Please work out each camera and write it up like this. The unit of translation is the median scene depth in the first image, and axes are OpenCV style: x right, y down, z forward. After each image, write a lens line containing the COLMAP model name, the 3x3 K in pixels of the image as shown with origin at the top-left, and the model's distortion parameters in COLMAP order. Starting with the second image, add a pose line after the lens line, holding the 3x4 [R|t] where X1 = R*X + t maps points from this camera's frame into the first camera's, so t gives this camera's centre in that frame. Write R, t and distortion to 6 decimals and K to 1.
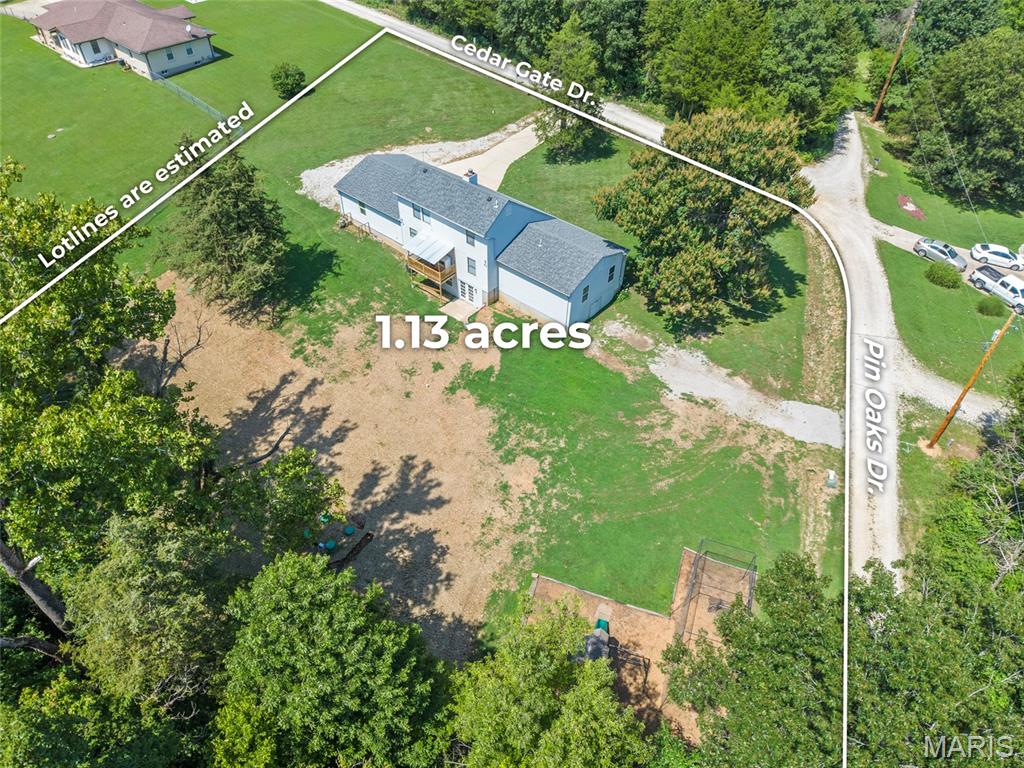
lens RADIAL K [[695.8, 0, 512.0], [0, 695.8, 384.0], [0, 0, 1]] dist [0.001739, 0.001523]
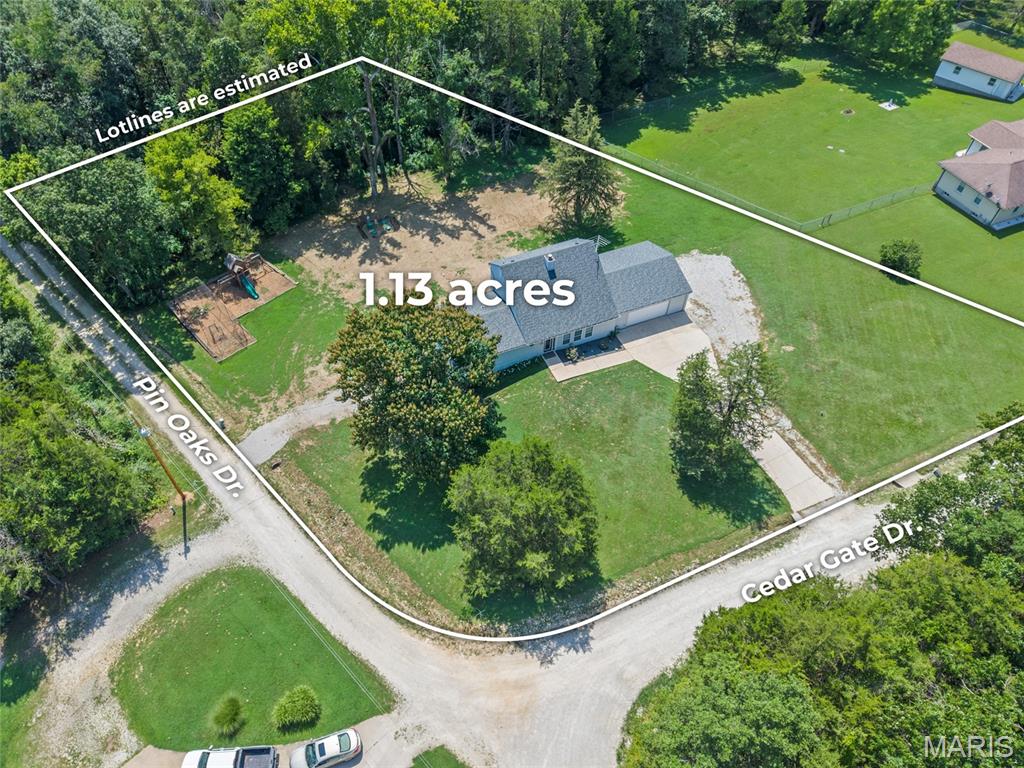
lens RADIAL K [[695.8, 0, 512.0], [0, 695.8, 384.0], [0, 0, 1]] dist [0.001739, 0.001523]
pose [[-0.450128, 0.659808, -0.601696, 0.903419], [-0.626652, 0.246627, 0.739244, -1.183519], [0.636154, 0.709809, 0.302456, 0.811608]]
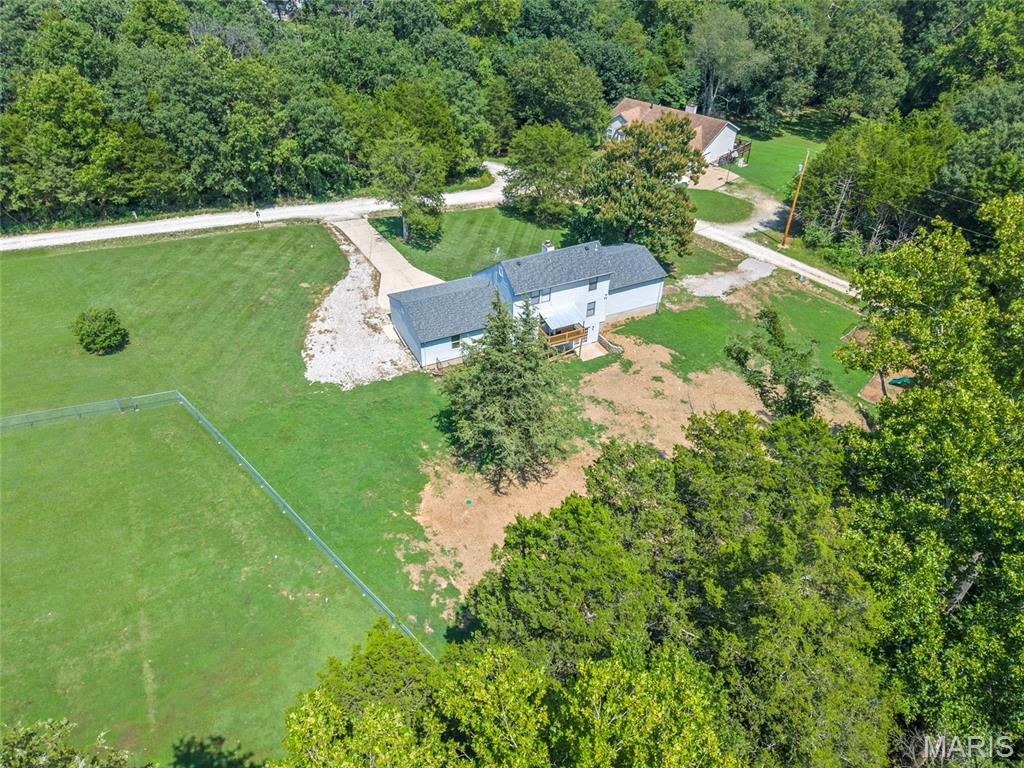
lens RADIAL K [[695.8, 0, 512.0], [0, 695.8, 384.0], [0, 0, 1]] dist [0.001739, 0.001523]
pose [[0.401302, -0.556776, 0.727295, -1.114087], [0.626509, 0.746089, 0.225472, -0.457773], [-0.668164, 0.365174, 0.648232, 0.418382]]
